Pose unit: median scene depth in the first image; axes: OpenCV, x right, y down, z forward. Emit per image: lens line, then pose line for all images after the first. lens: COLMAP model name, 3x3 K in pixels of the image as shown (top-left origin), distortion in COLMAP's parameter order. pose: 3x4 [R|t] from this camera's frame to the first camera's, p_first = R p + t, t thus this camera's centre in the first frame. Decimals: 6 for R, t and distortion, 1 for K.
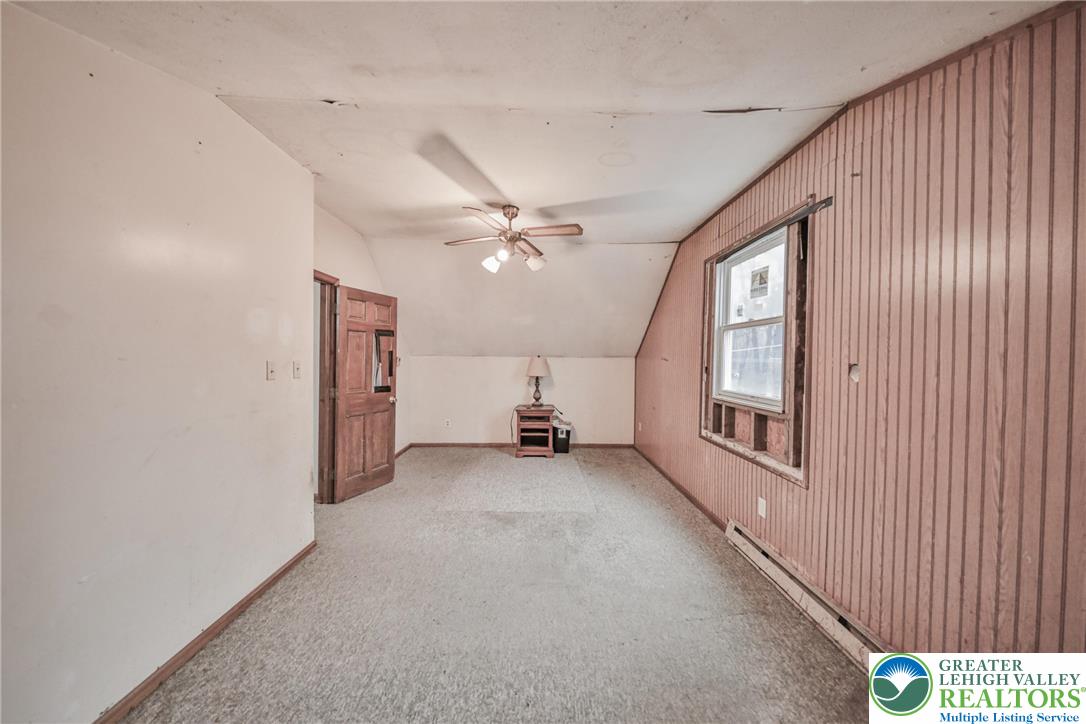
lens RADIAL K [[361.7, 0, 540.9], [0, 361.7, 362.9], [0, 0, 1]] dist [-0.010560, -0.000048]
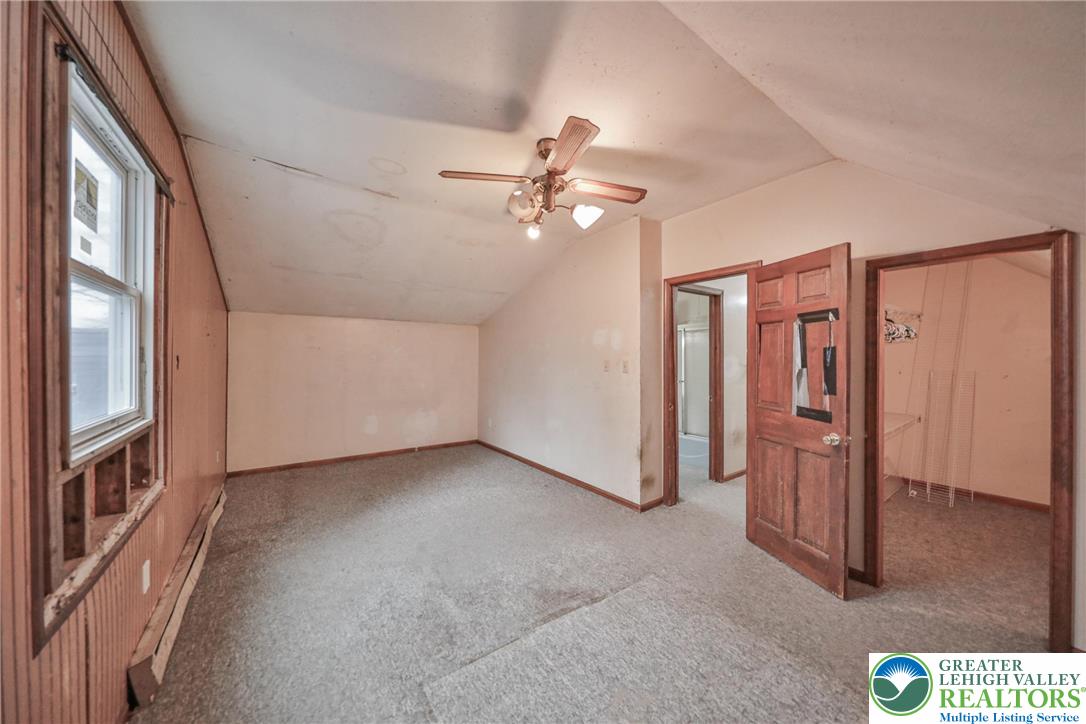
lens RADIAL K [[371.2, 0, 542.8], [0, 371.2, 359.7], [0, 0, 1]] dist [0.001137, -0.003913]
pose [[-0.820988, -0.010312, -0.570853, 0.369757], [-0.023061, 0.999620, 0.015110, -0.019604], [0.570480, 0.025570, -0.820914, 1.784383]]
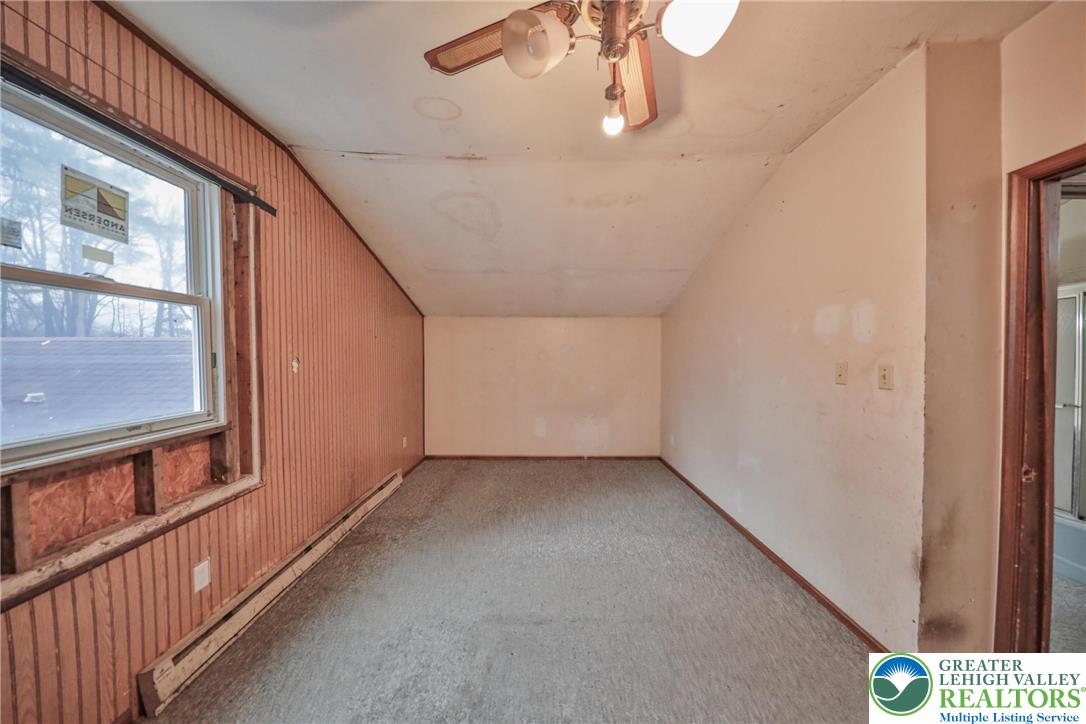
lens RADIAL K [[361.7, 0, 540.9], [0, 361.7, 362.9], [0, 0, 1]] dist [-0.010560, -0.000048]
pose [[-0.999825, -0.009347, 0.016202, -0.029439], [-0.008618, 0.998972, 0.044509, -0.029253], [-0.016601, 0.044361, -0.998878, 1.504958]]
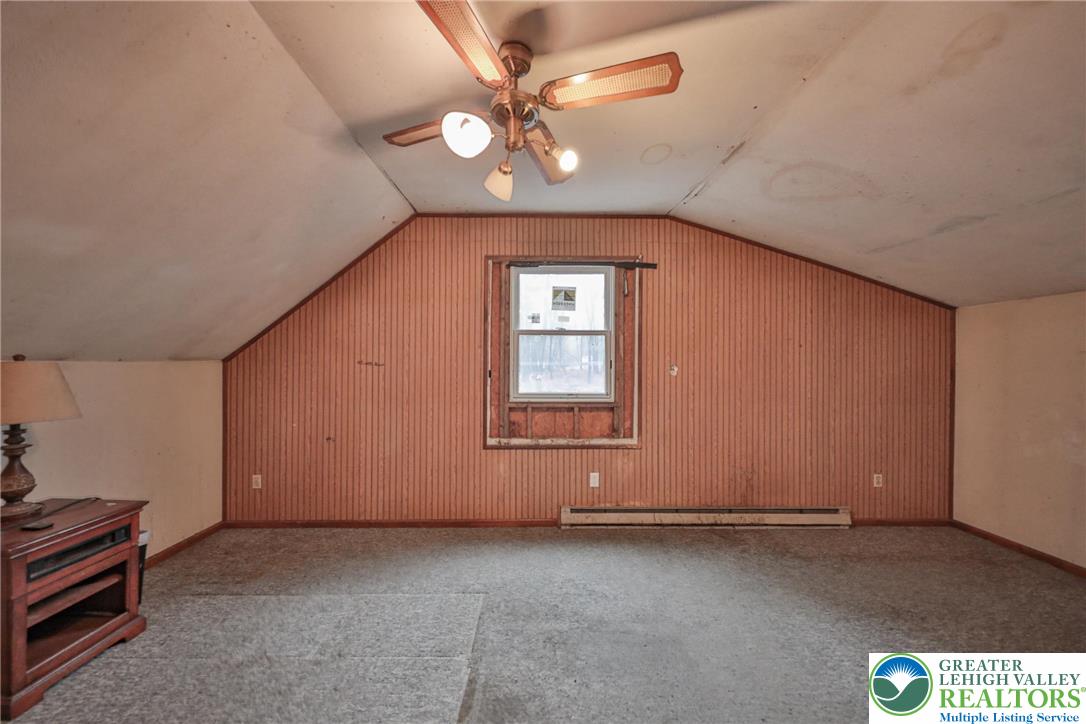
lens RADIAL K [[392.6, 0, 541.9], [0, 392.6, 358.8], [0, 0, 1]] dist [0.010514, -0.007180]
pose [[-0.008051, -0.005321, 0.999953, -0.696062], [0.010120, 0.999934, 0.005403, -0.030978], [-0.999916, 0.010163, -0.007996, 1.089748]]
